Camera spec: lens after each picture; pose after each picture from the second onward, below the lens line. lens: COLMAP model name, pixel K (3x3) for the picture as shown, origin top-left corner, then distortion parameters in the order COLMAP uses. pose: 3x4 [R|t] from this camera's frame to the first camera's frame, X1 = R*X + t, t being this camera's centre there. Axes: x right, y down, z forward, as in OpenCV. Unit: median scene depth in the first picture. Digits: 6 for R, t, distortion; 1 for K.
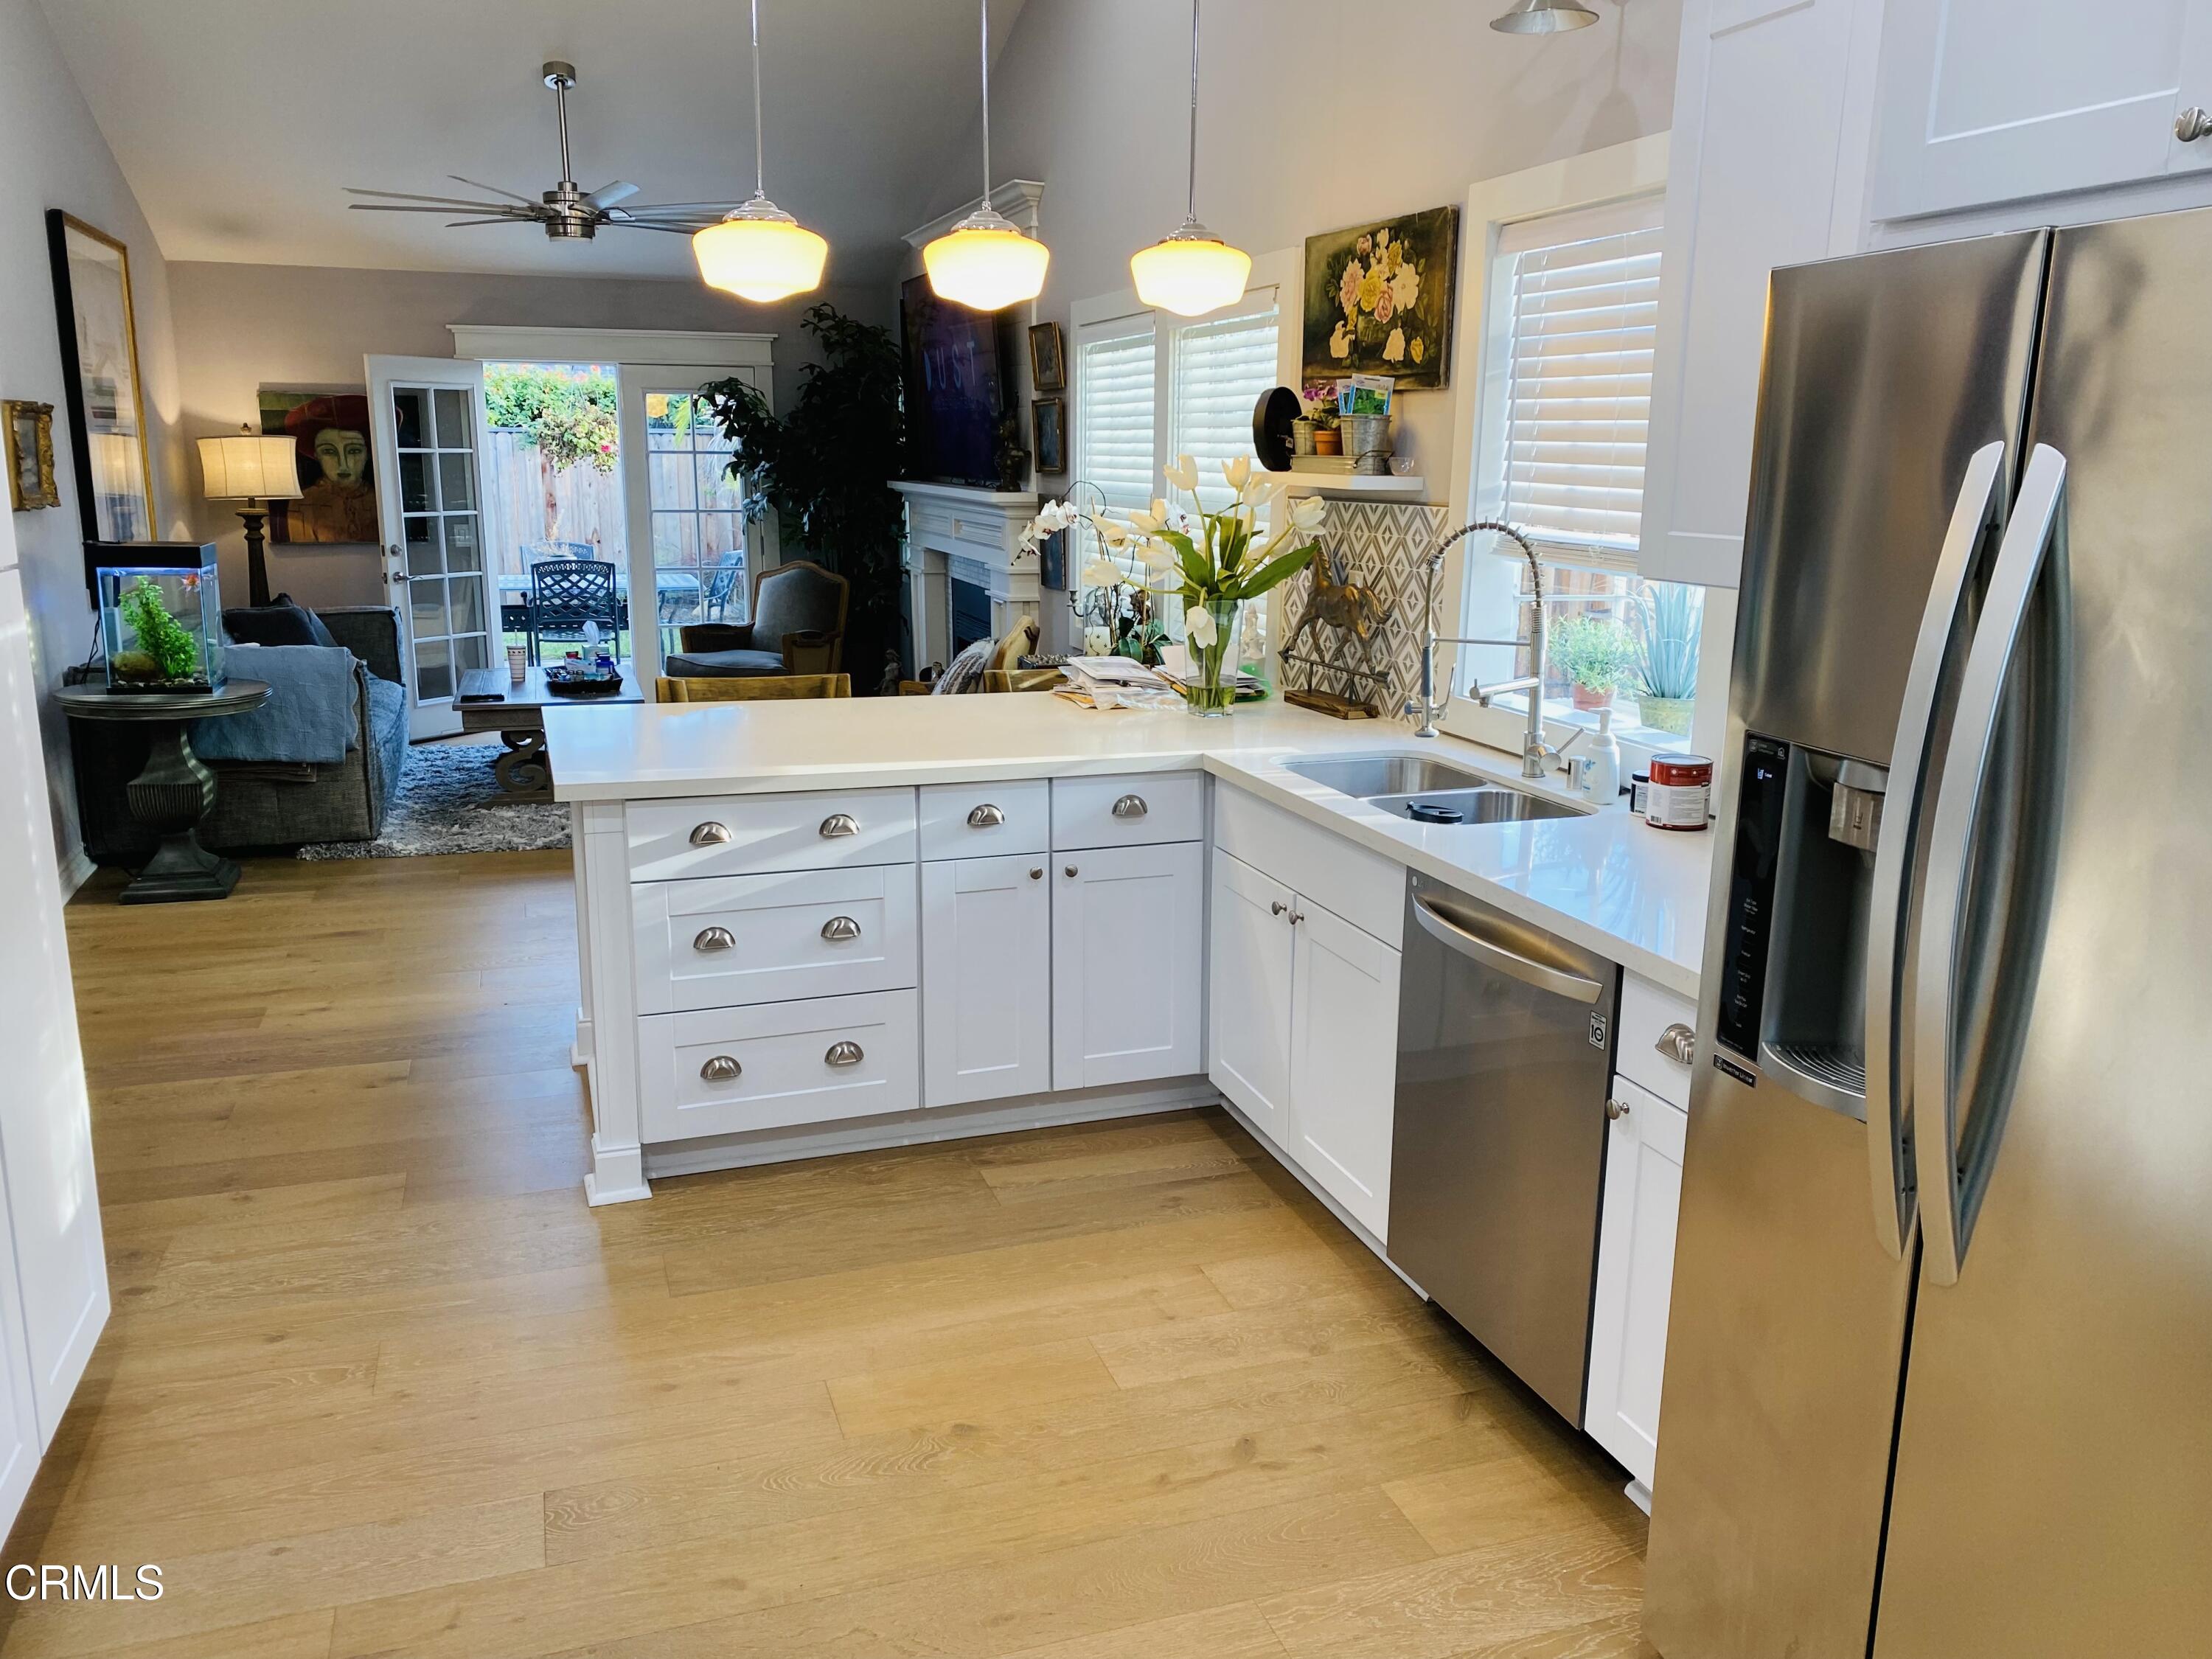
lens RADIAL K [[1679.1, 0, 1097.6], [0, 1679.1, 828.6], [0, 0, 1]] dist [0.028554, -0.027276]
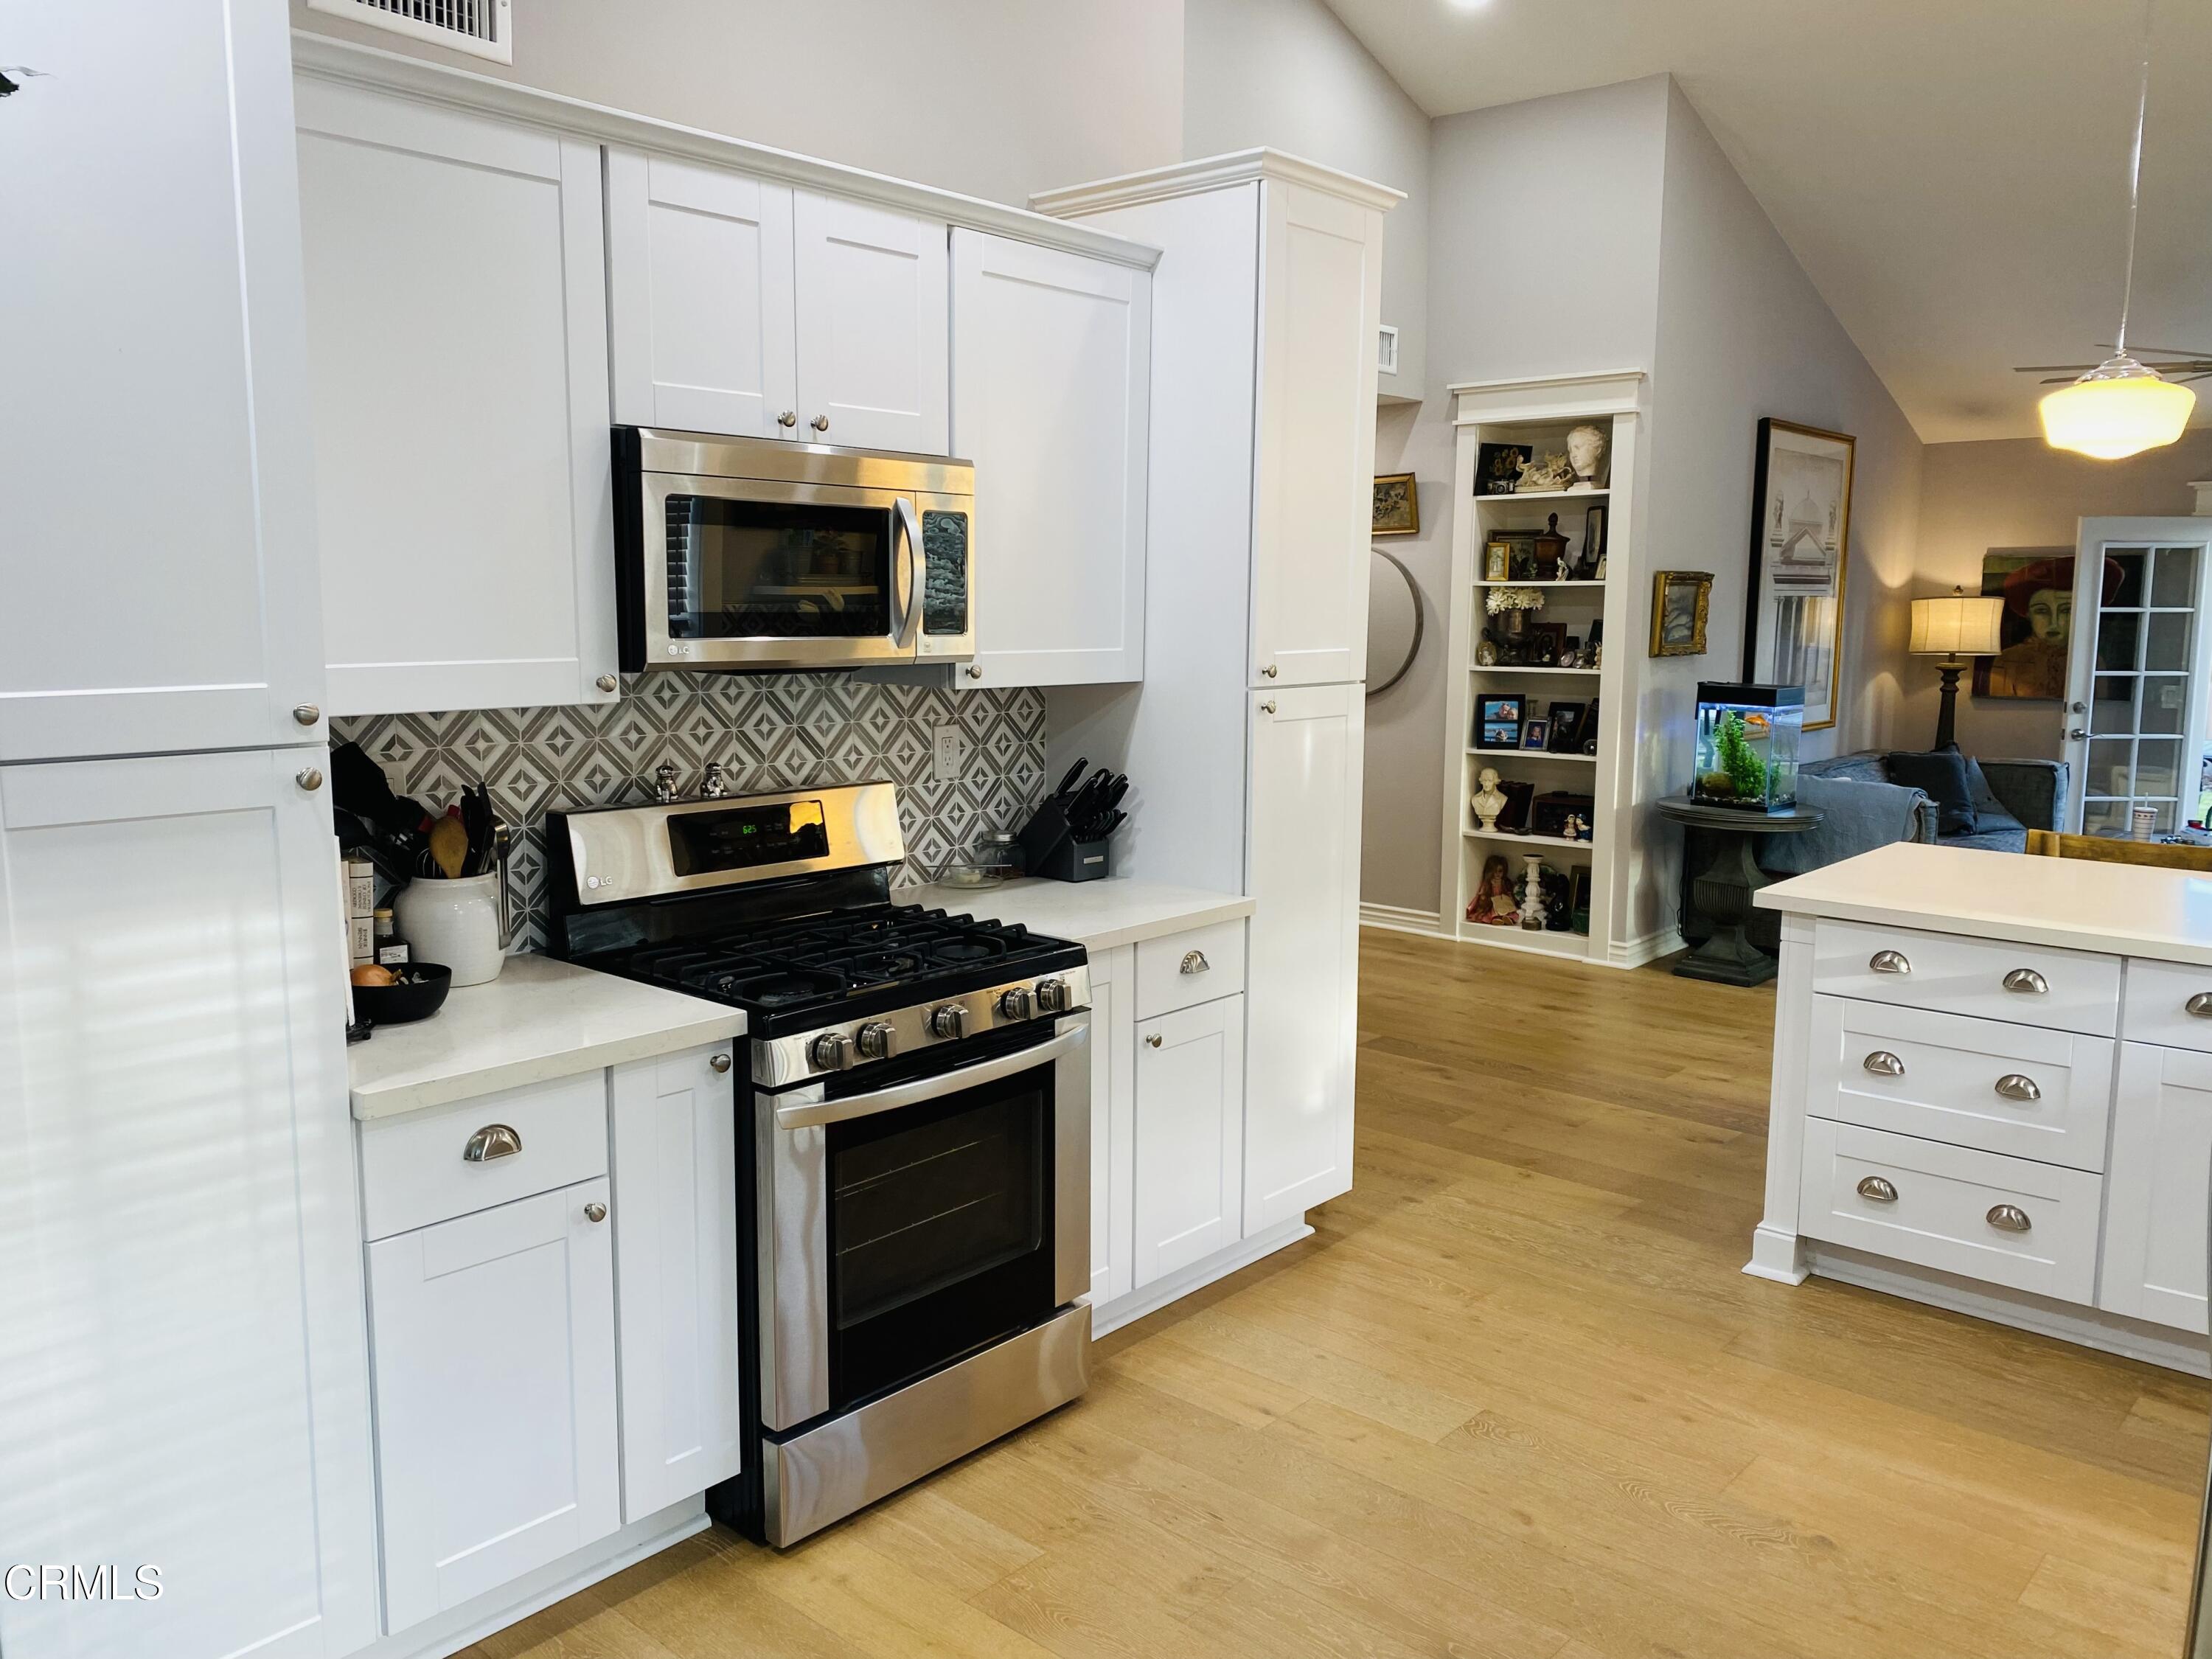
lens RADIAL K [[1679.1, 0, 1110.7], [0, 1679.1, 831.0], [0, 0, 1]] dist [0.028554, -0.027276]
pose [[0.494970, 0.114540, -0.861328, 0.263242], [-0.192818, 0.981038, 0.019654, -0.002628], [0.847246, 0.156352, 0.507670, 0.020388]]
